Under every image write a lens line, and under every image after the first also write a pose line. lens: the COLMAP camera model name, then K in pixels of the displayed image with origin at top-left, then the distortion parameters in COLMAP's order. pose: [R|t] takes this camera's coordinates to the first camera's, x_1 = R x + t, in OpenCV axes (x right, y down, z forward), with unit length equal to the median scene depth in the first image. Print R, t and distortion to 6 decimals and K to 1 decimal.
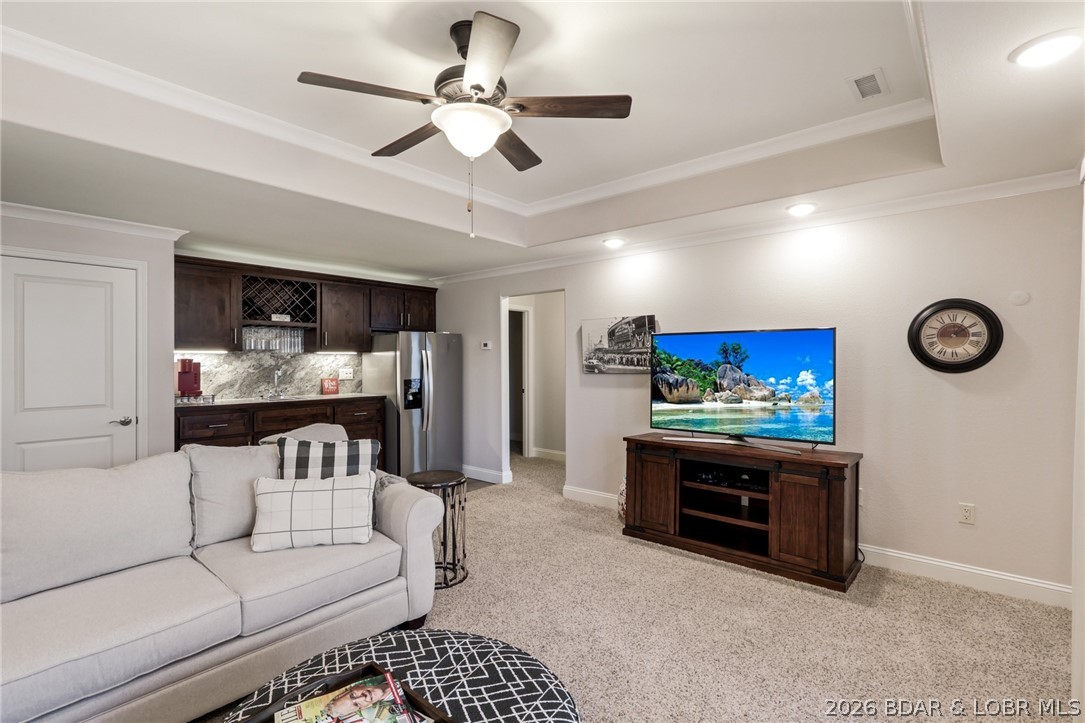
lens RADIAL K [[515.5, 0, 541.4], [0, 515.5, 354.8], [0, 0, 1]] dist [-0.000373, 0.000503]
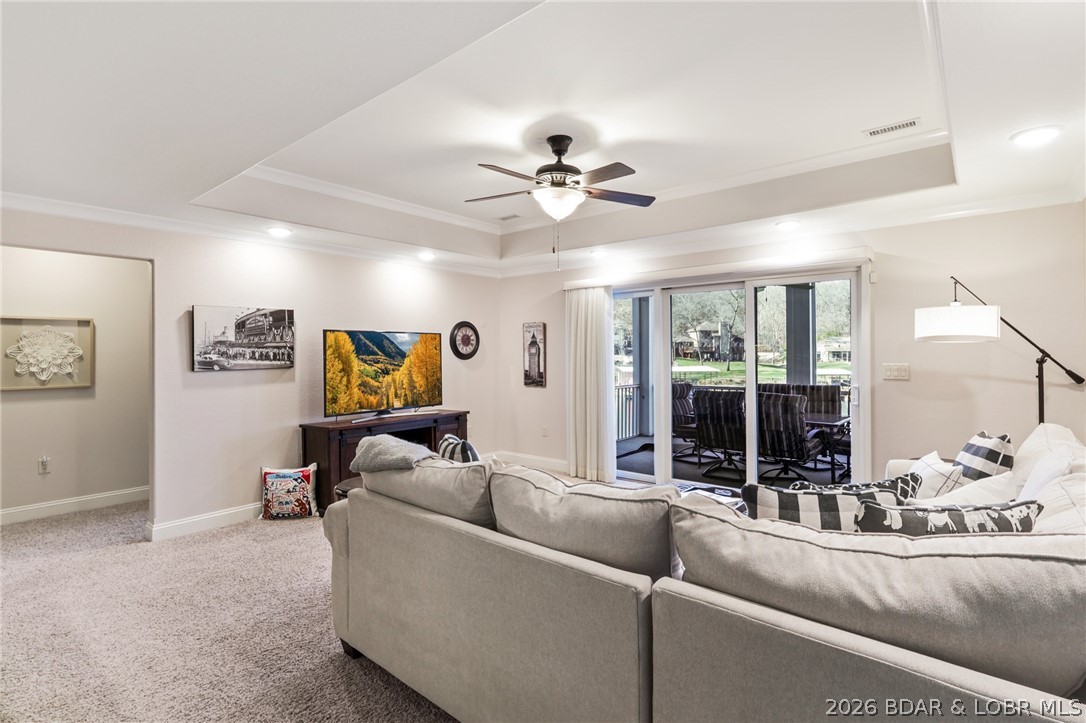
lens RADIAL K [[515.9, 0, 541.9], [0, 515.9, 354.8], [0, 0, 1]] dist [-0.000373, 0.000503]
pose [[-0.004563, -0.003566, 0.999983, -0.755353], [-0.002411, 0.999991, 0.003555, 0.005886], [-0.999987, -0.002395, -0.004571, 0.485713]]
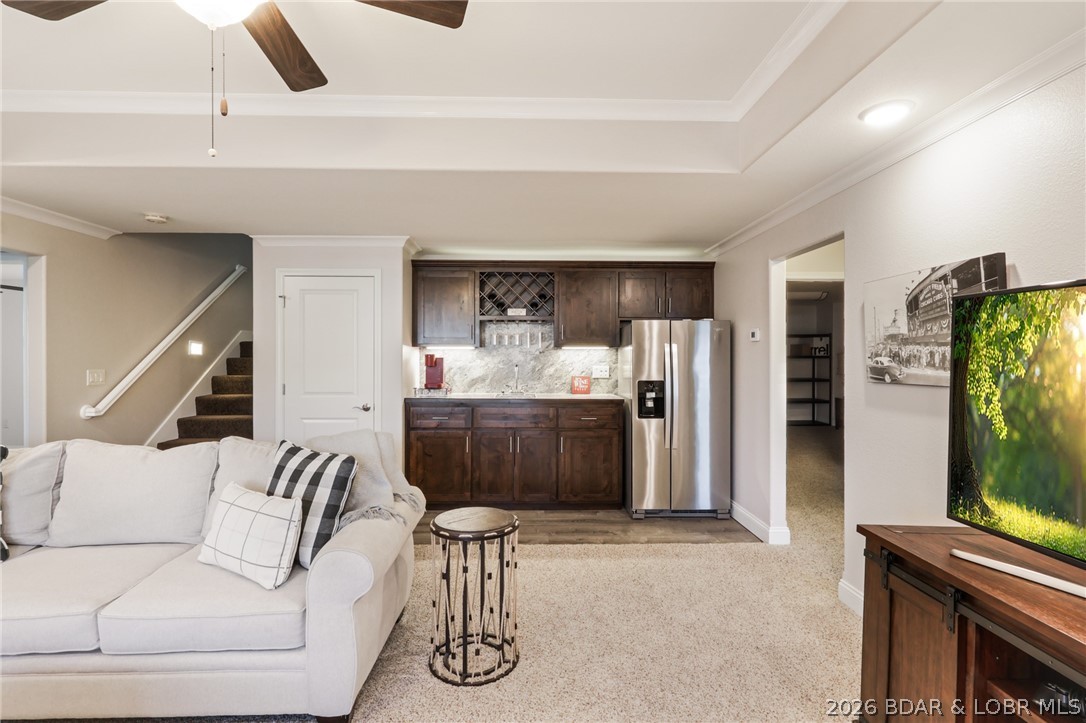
lens RADIAL K [[520.9, 0, 542.9], [0, 520.9, 357.7], [0, 0, 1]] dist [-0.000141, 0.000283]
pose [[0.667944, 0.006229, -0.744185, 0.270379], [0.003500, 0.999928, 0.011511, 0.003015], [0.744203, -0.010294, 0.667874, 0.406494]]
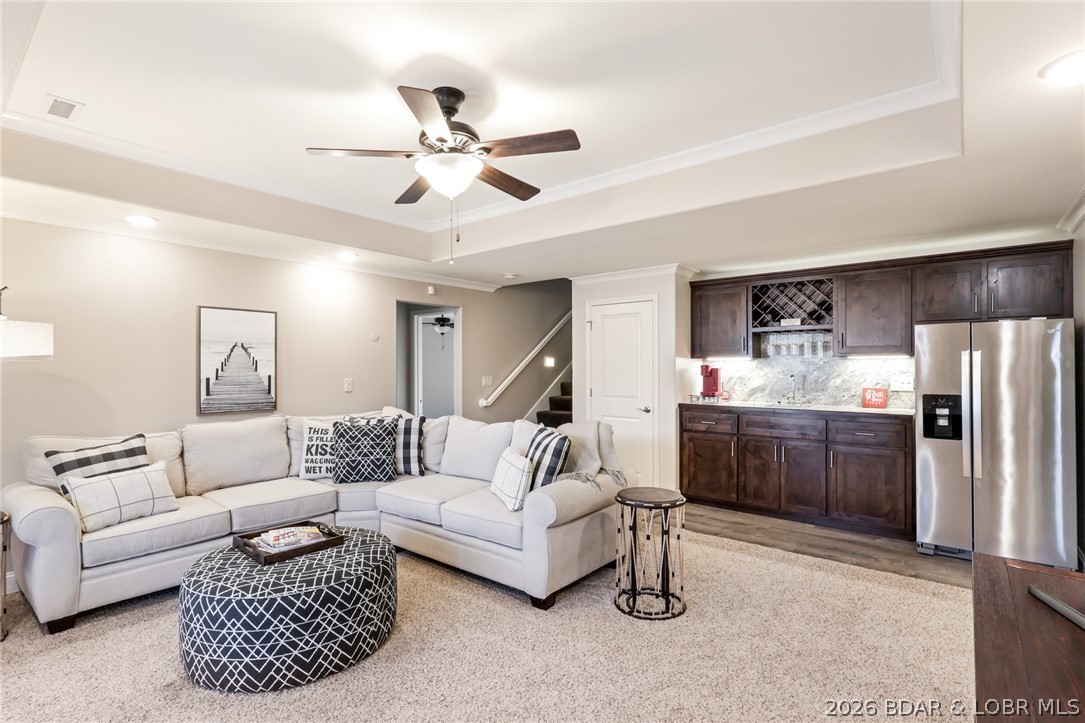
lens RADIAL K [[523.7, 0, 541.5], [0, 523.7, 365.6], [0, 0, 1]] dist [-0.001427, -0.000630]
pose [[0.017415, 0.000474, -0.999848, 0.492874], [0.011713, 0.999931, 0.000678, 0.003493], [0.999780, -0.011723, 0.017408, 0.547689]]
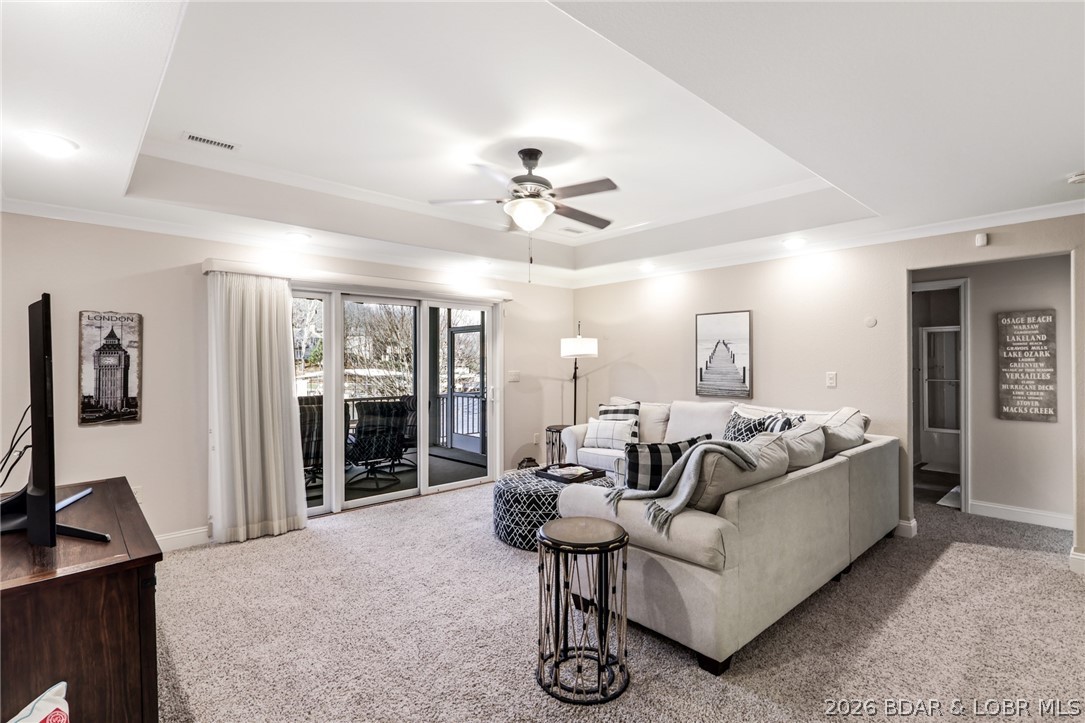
lens RADIAL K [[517.4, 0, 547.9], [0, 517.4, 362.7], [0, 0, 1]] dist [-0.001572, -0.000023]
pose [[-0.992729, 0.008325, 0.120087, -0.168608], [0.007197, 0.999926, -0.009820, 0.014792], [-0.120159, -0.008884, -0.992715, 1.163847]]
